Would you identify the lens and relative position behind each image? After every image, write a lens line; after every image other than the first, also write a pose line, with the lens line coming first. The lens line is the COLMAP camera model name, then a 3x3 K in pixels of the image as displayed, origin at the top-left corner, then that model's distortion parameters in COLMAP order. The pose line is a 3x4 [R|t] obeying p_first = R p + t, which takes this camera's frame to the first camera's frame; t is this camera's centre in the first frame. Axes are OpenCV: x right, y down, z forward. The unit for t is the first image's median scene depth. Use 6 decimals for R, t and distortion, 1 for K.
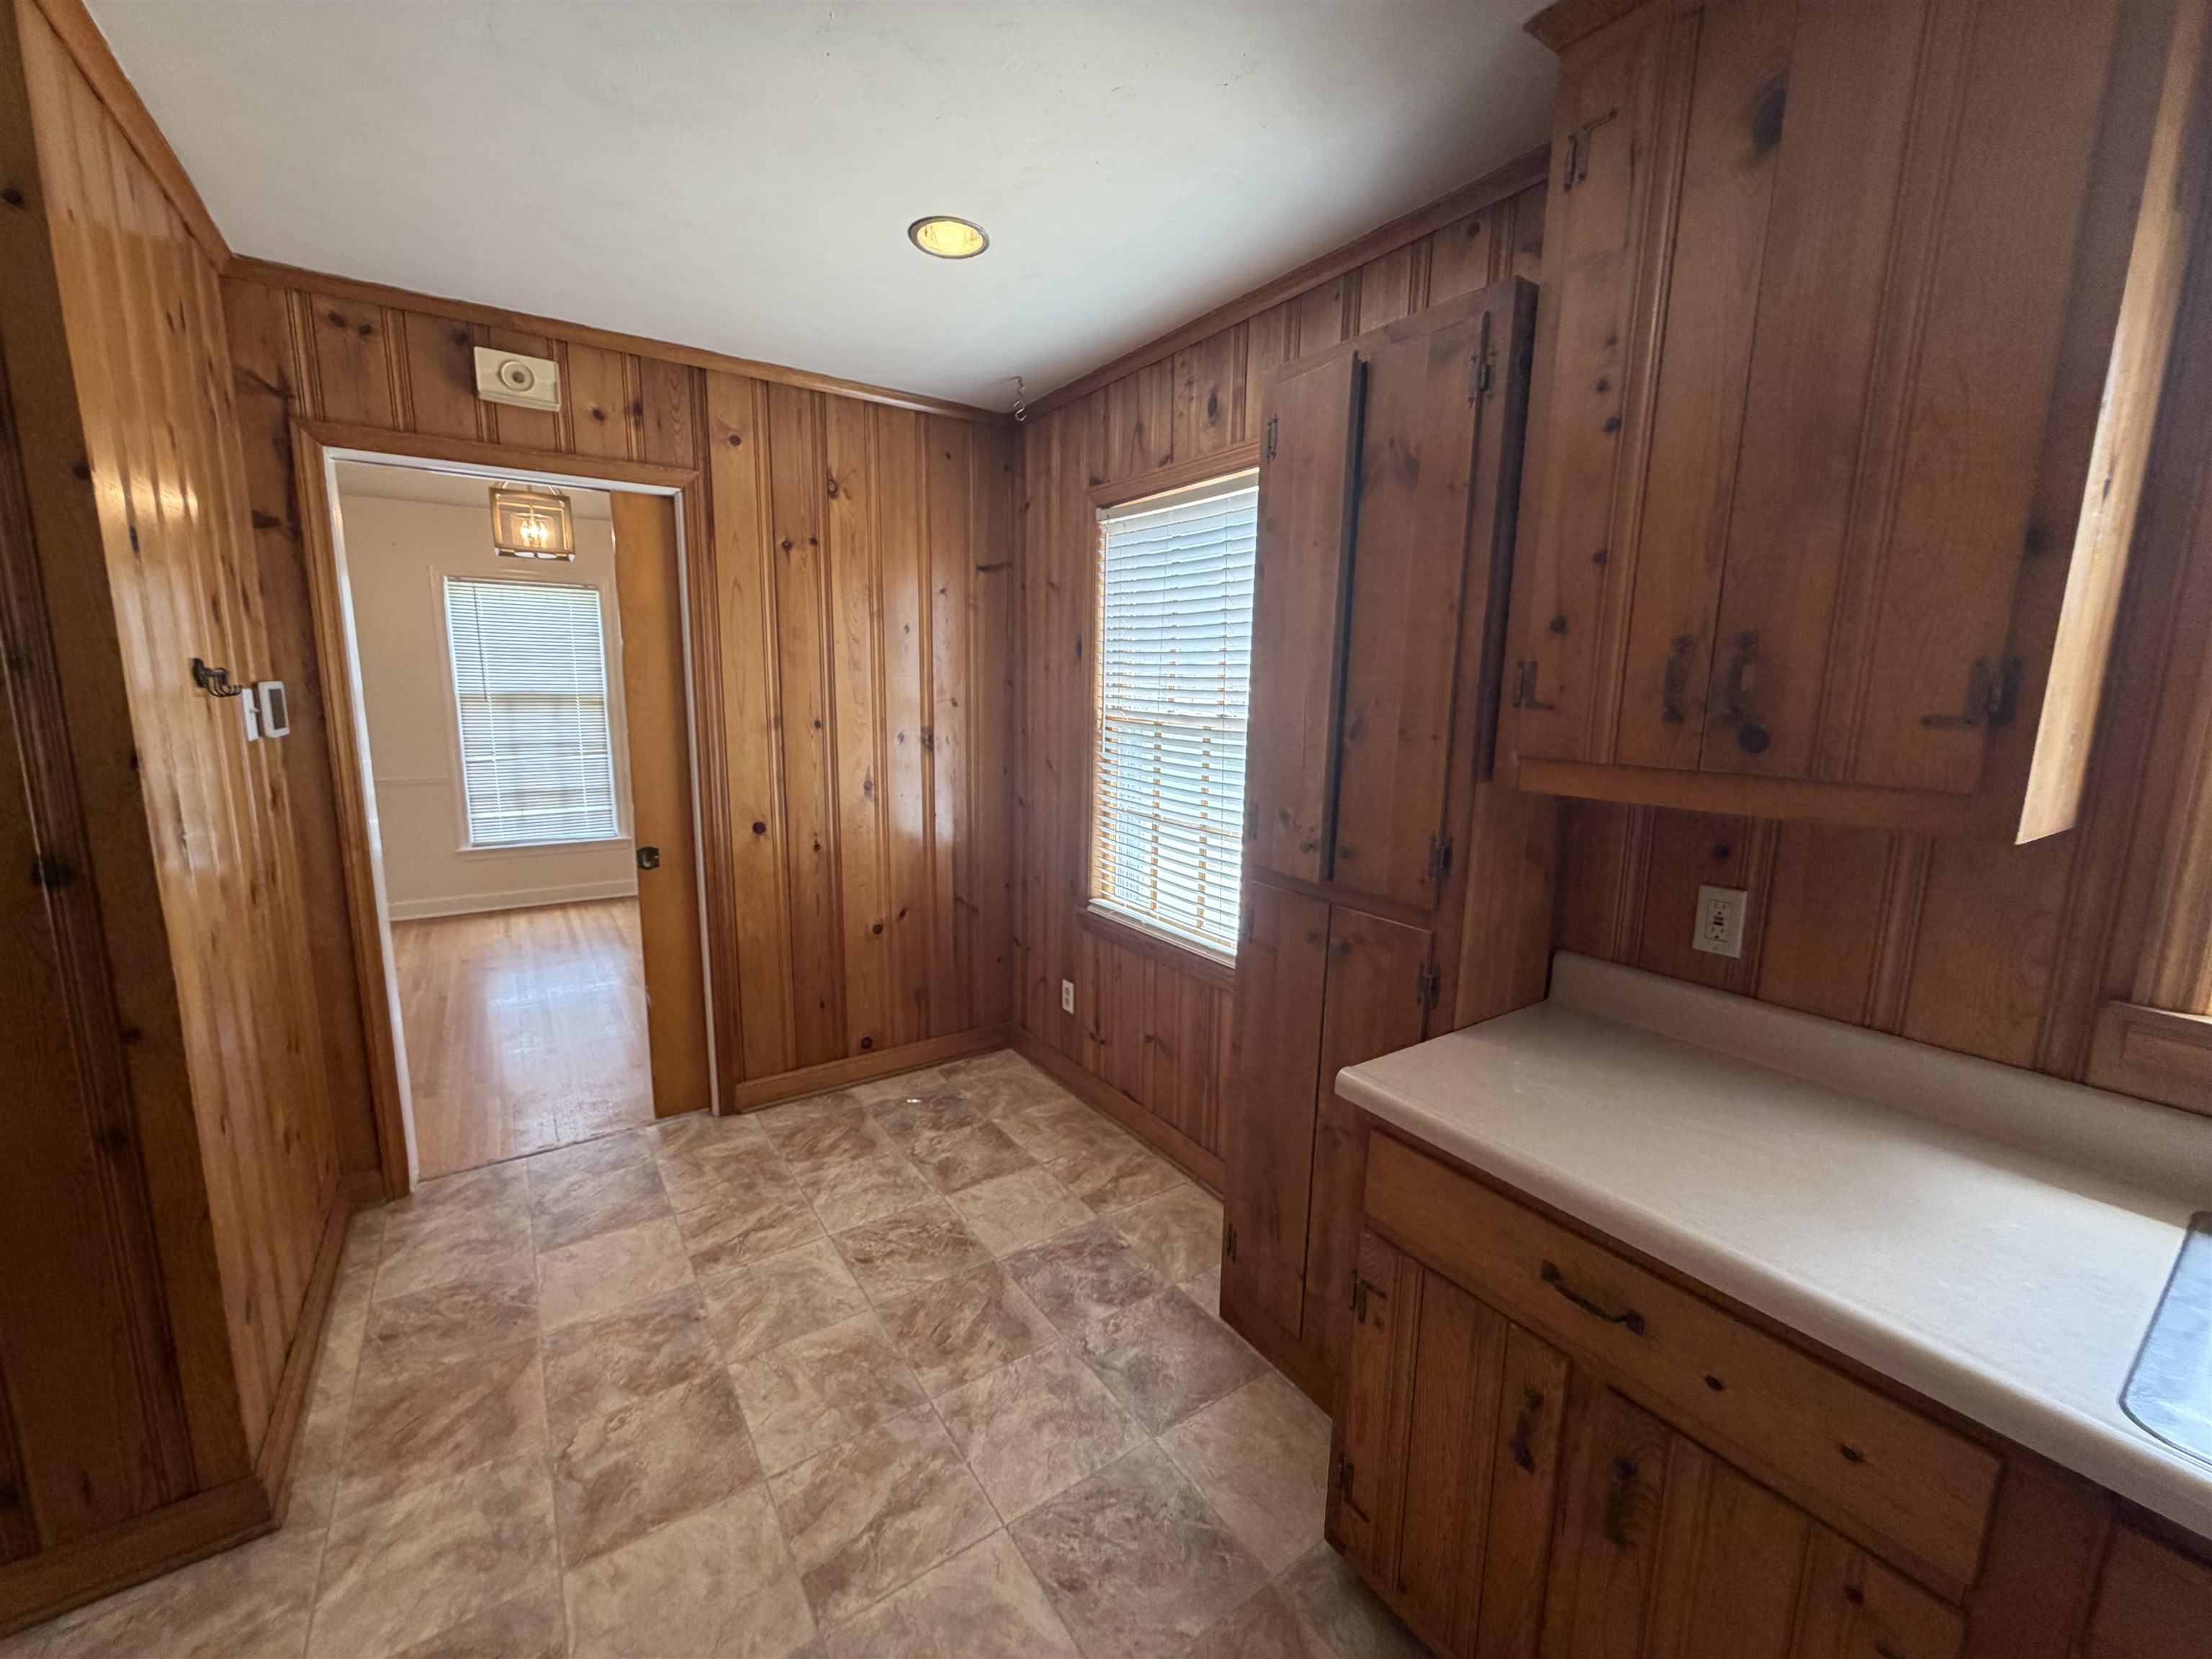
lens RADIAL K [[874.1, 0, 1097.4], [0, 874.1, 828.7], [0, 0, 1]] dist [0.001141, -0.002779]
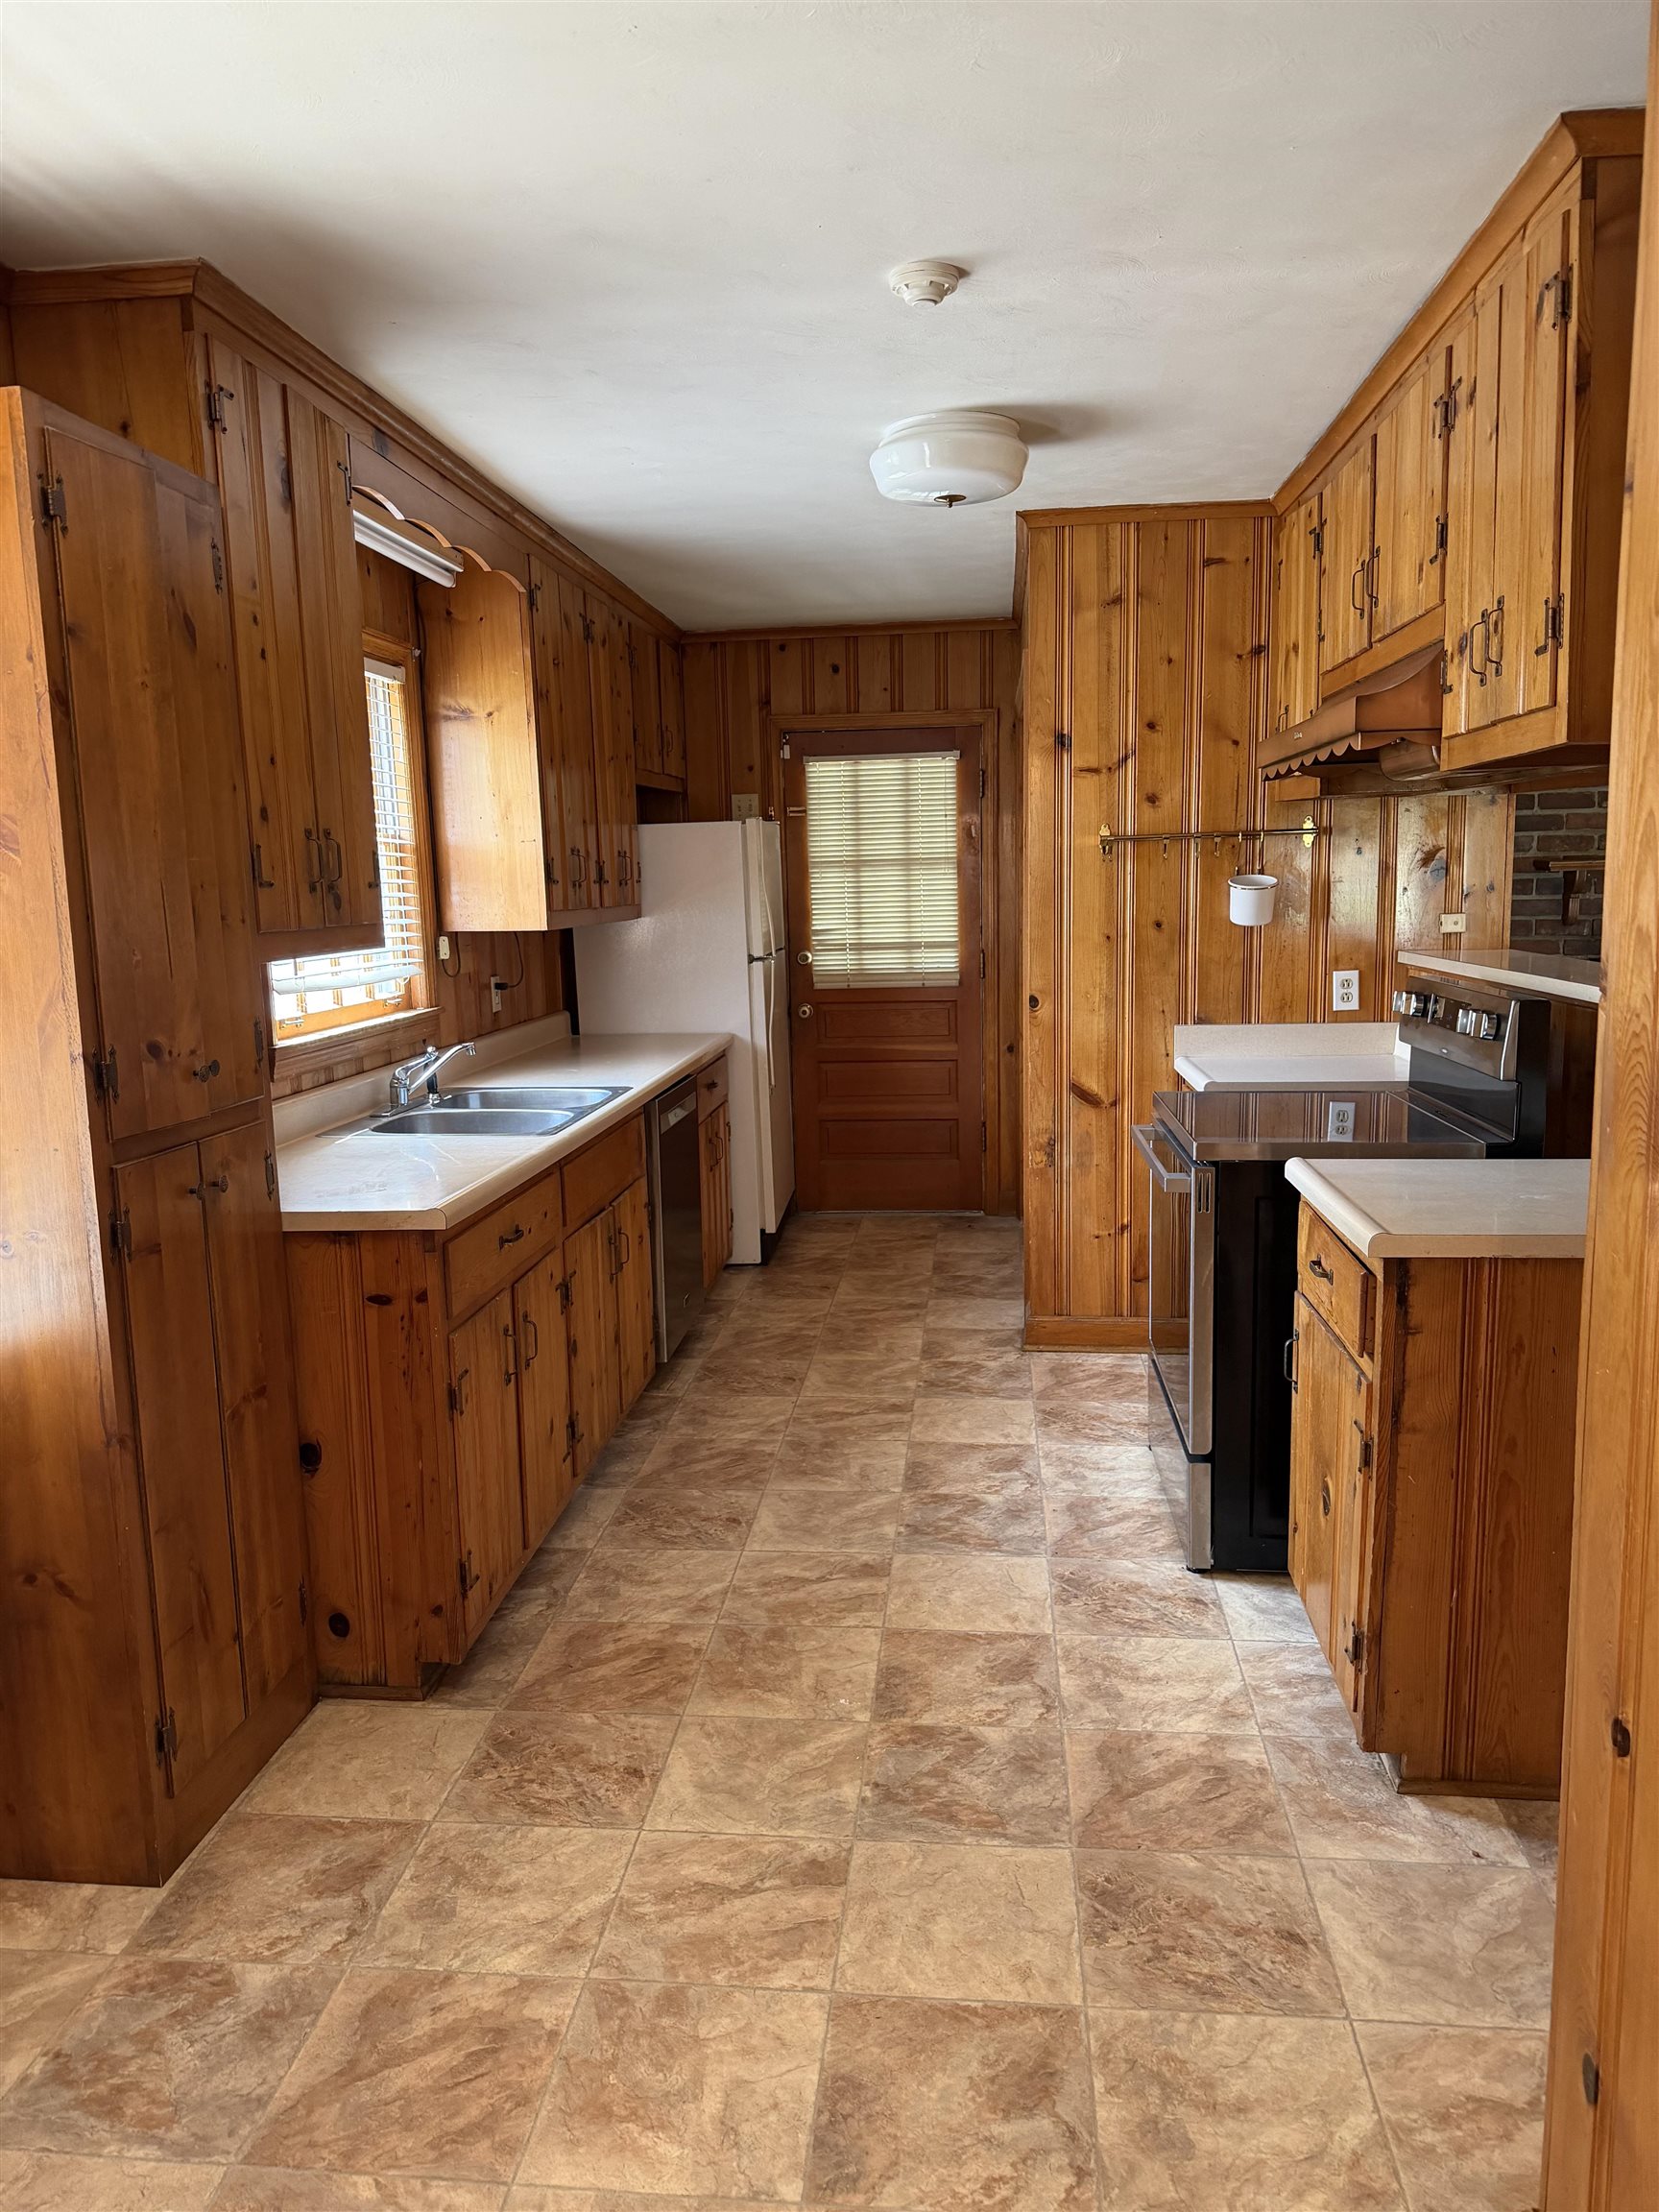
lens RADIAL K [[1549.7, 0, 822.0], [0, 1549.7, 1108.1], [0, 0, 1]] dist [0.170725, -0.238326]
pose [[-0.760618, -0.090999, 0.642791, -0.990659], [0.120660, 0.953060, 0.277701, -0.249940], [-0.637888, 0.288784, -0.713934, 1.500199]]
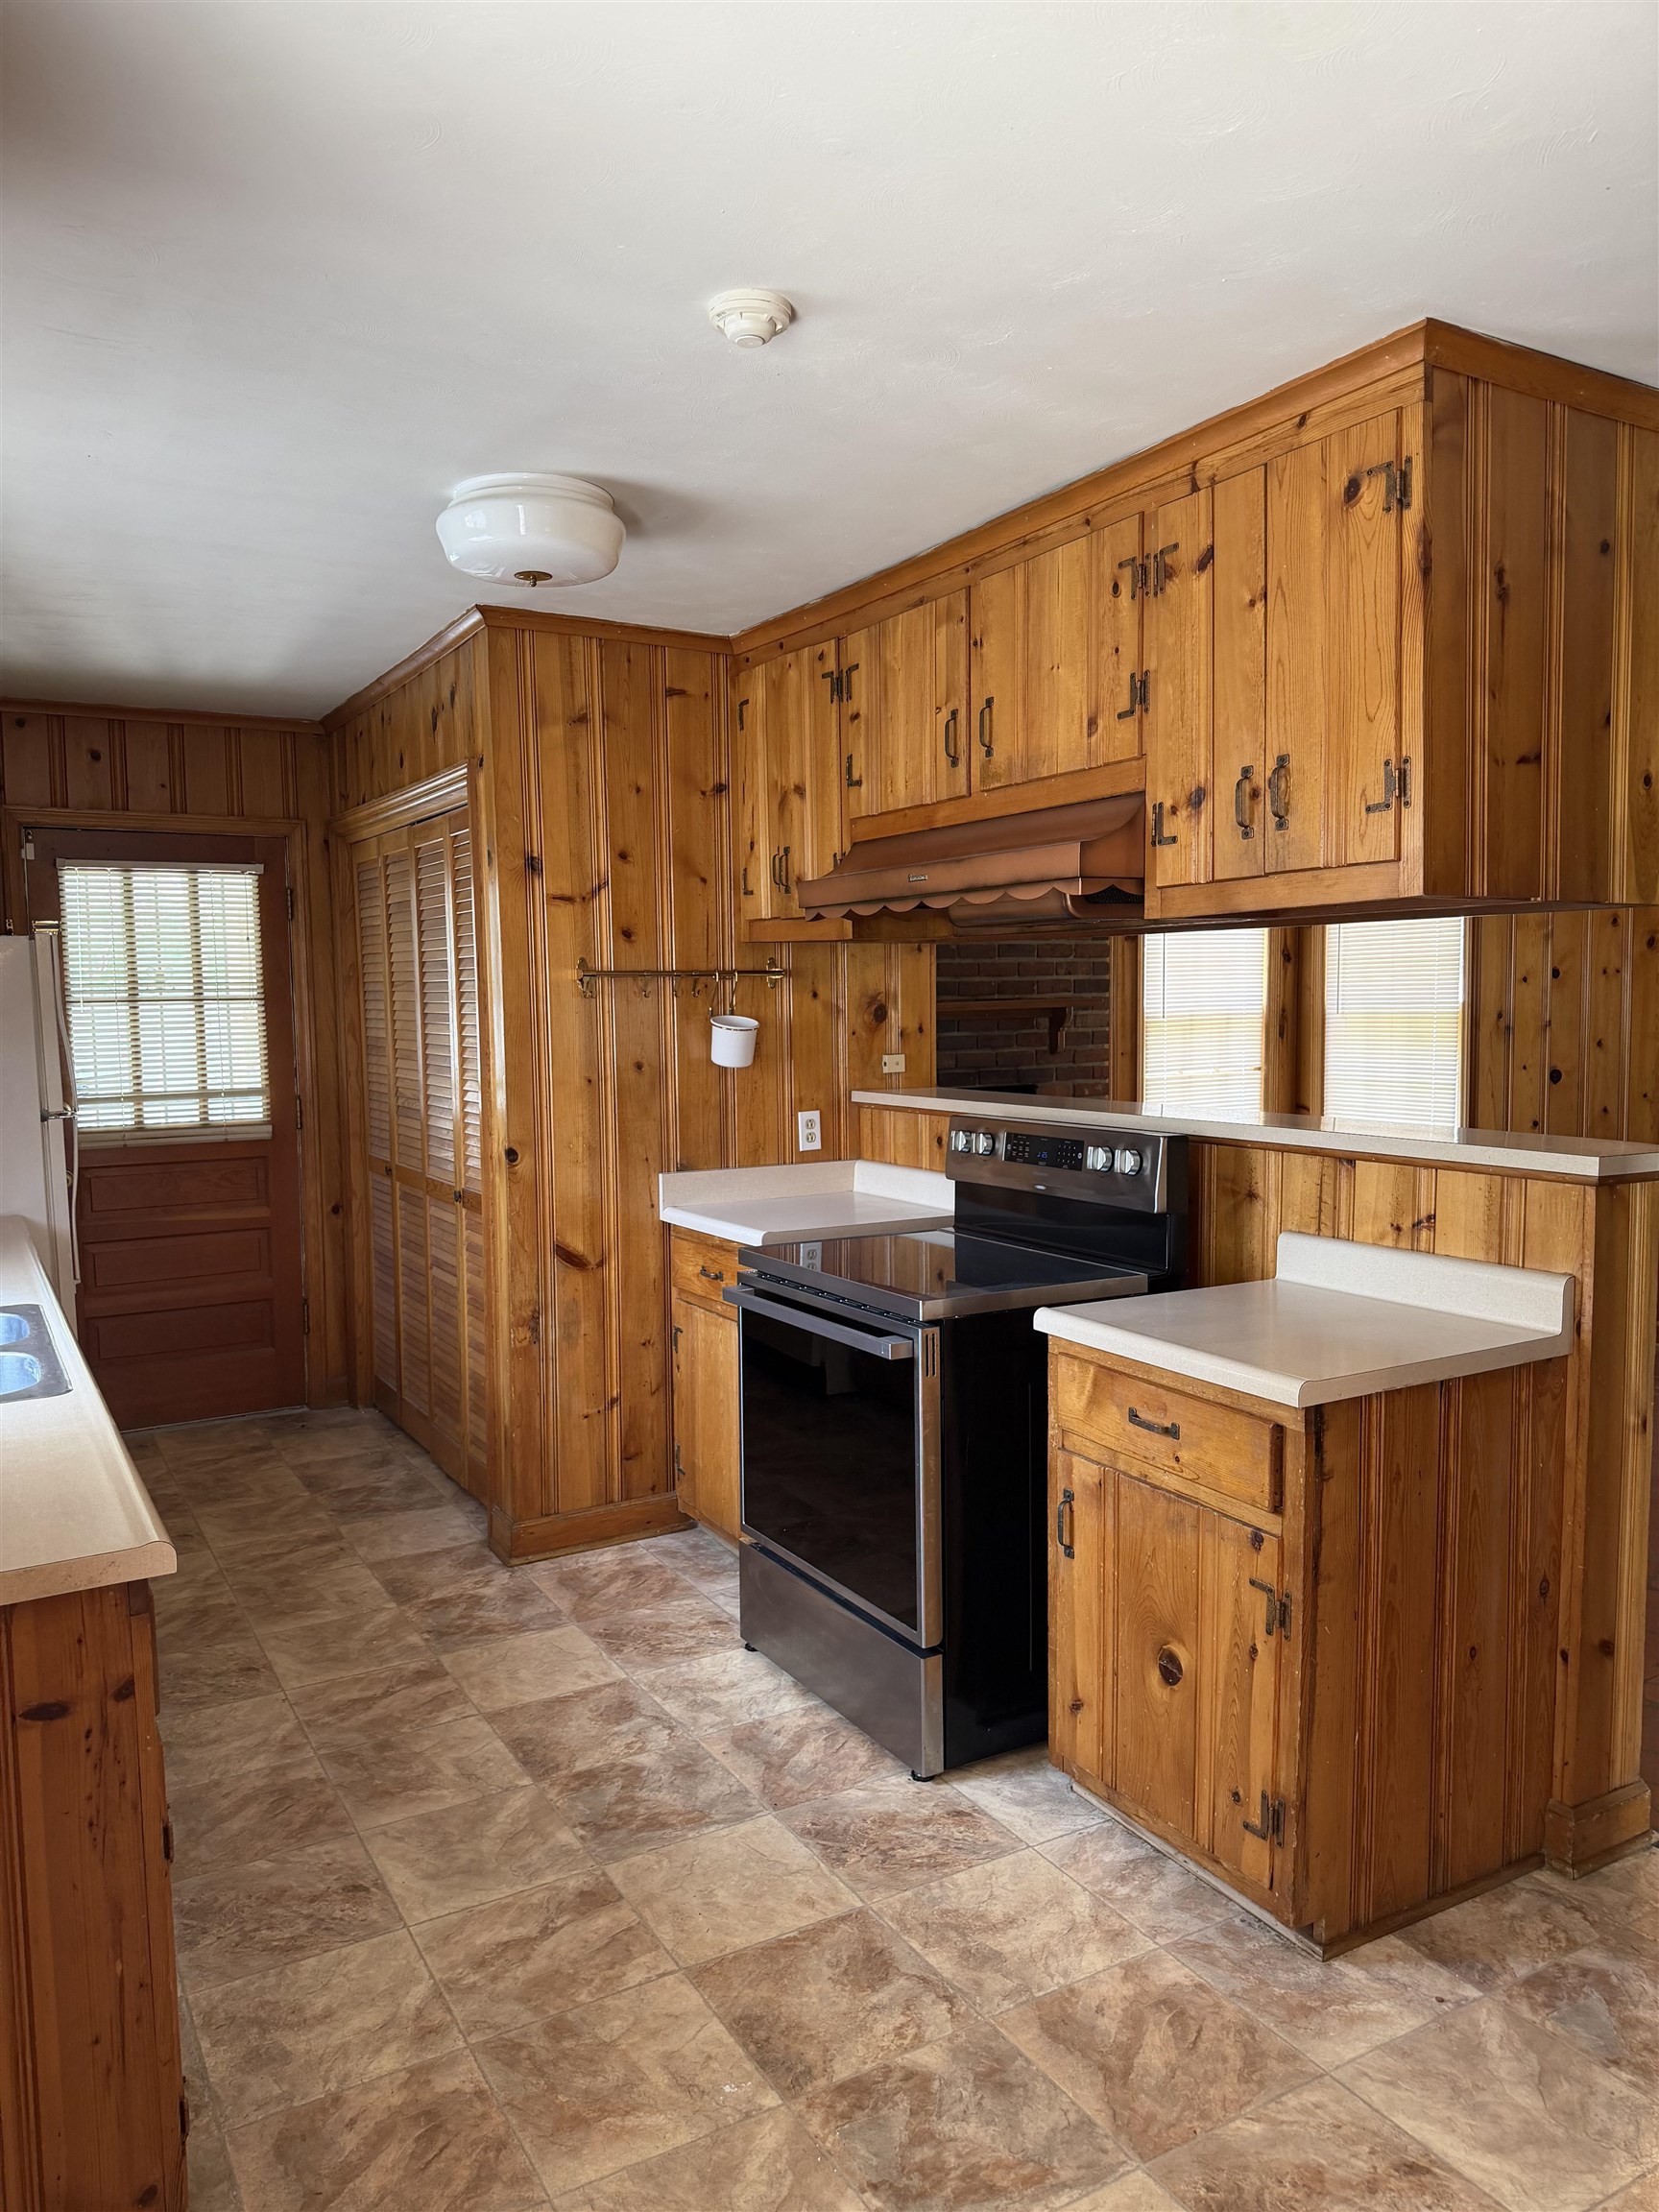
lens RADIAL K [[1575.6, 0, 819.3], [0, 1575.6, 1116.8], [0, 0, 1]] dist [0.092484, -0.105629]
pose [[-0.996485, -0.004702, 0.083640, -0.251928], [0.016016, 0.969312, 0.245312, -0.263855], [-0.082227, 0.245789, -0.965829, 1.527506]]
